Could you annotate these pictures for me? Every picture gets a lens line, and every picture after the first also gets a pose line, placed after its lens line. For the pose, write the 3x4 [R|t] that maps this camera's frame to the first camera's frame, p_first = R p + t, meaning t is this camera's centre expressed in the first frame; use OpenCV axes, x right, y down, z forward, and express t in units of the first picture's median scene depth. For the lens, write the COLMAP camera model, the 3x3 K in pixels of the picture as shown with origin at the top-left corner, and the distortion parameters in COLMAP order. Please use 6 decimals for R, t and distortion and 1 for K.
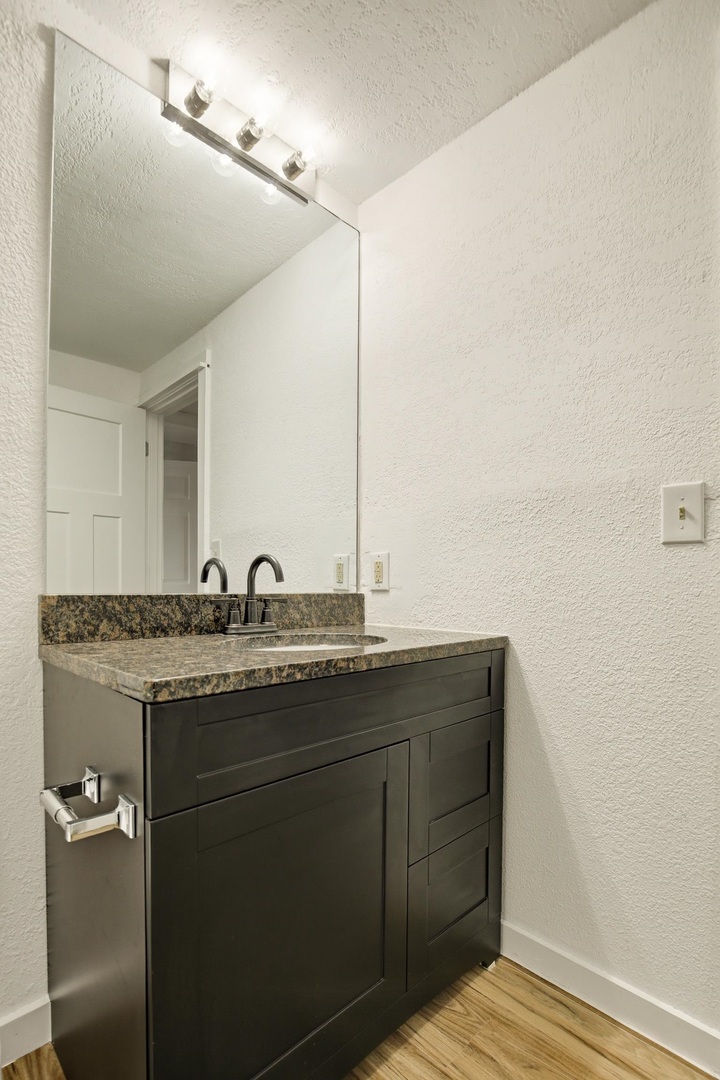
lens RADIAL K [[513.7, 0, 353.2], [0, 513.7, 584.3], [0, 0, 1]] dist [-0.005756, -0.000125]
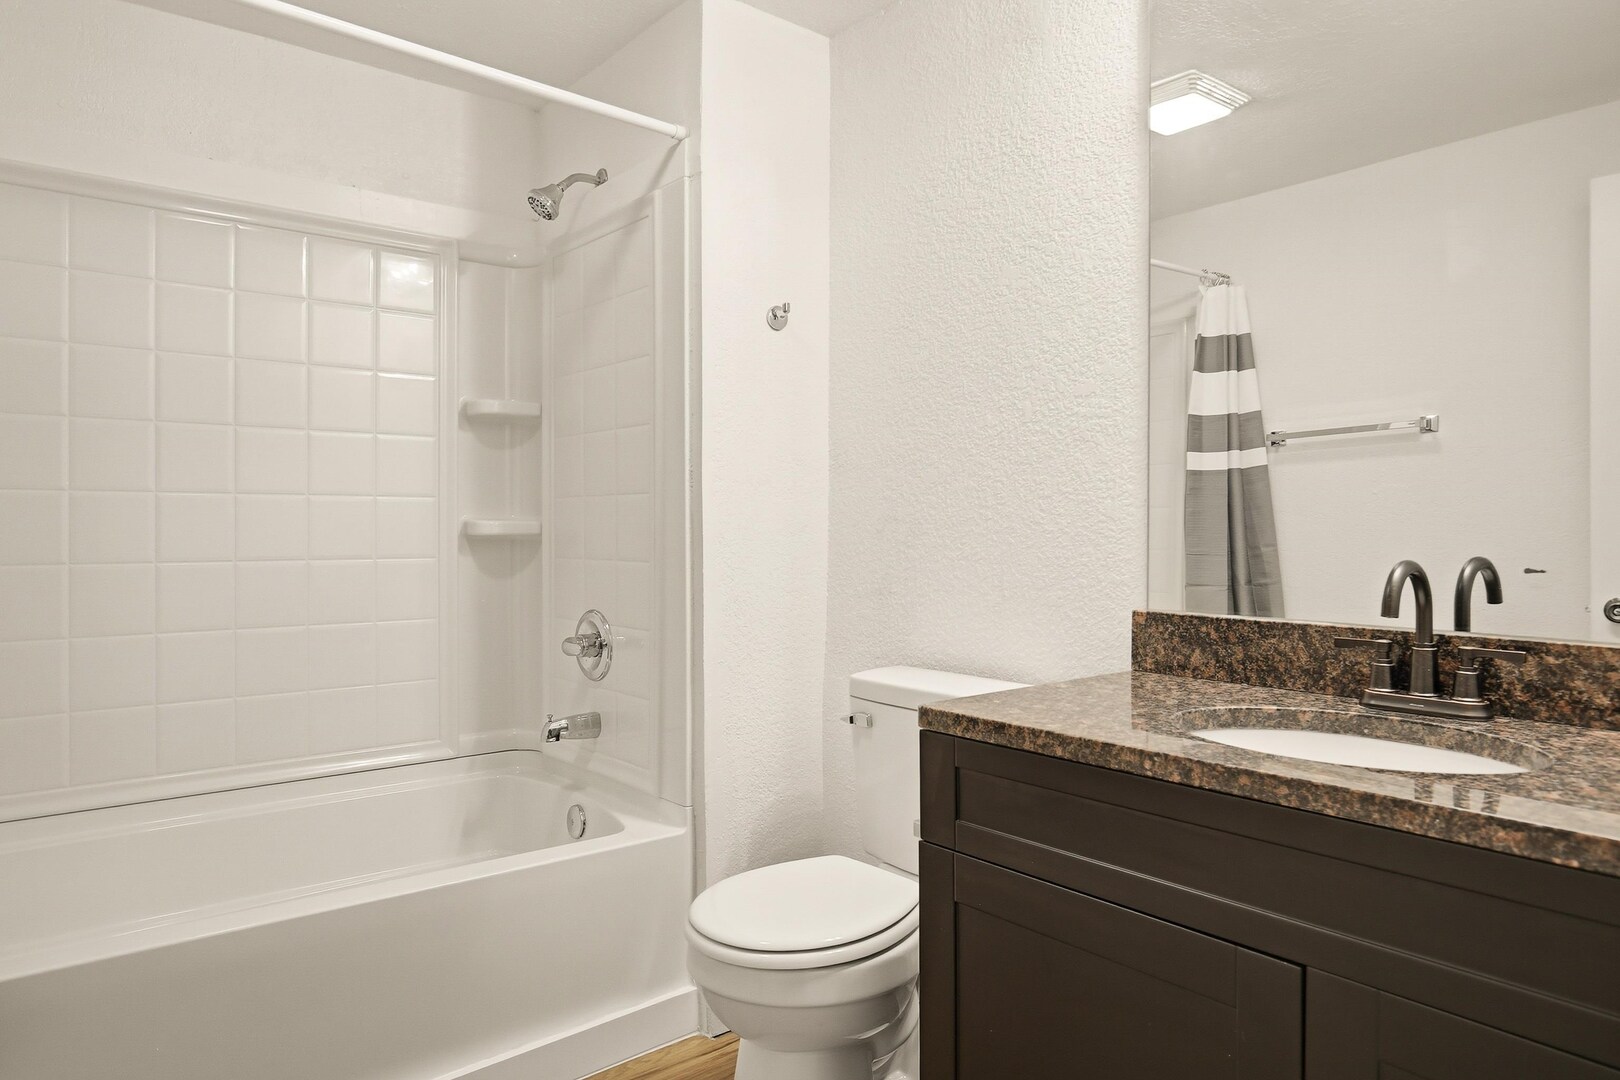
lens RADIAL K [[1013.1, 0, 810.3], [0, 1013.1, 536.8], [0, 0, 1]] dist [-0.002398, 0.002292]
pose [[-0.085811, 0.003757, -0.996304, 1.009241], [0.003439, 0.999988, 0.003474, -0.099485], [0.996306, -0.003128, -0.085822, 0.567917]]
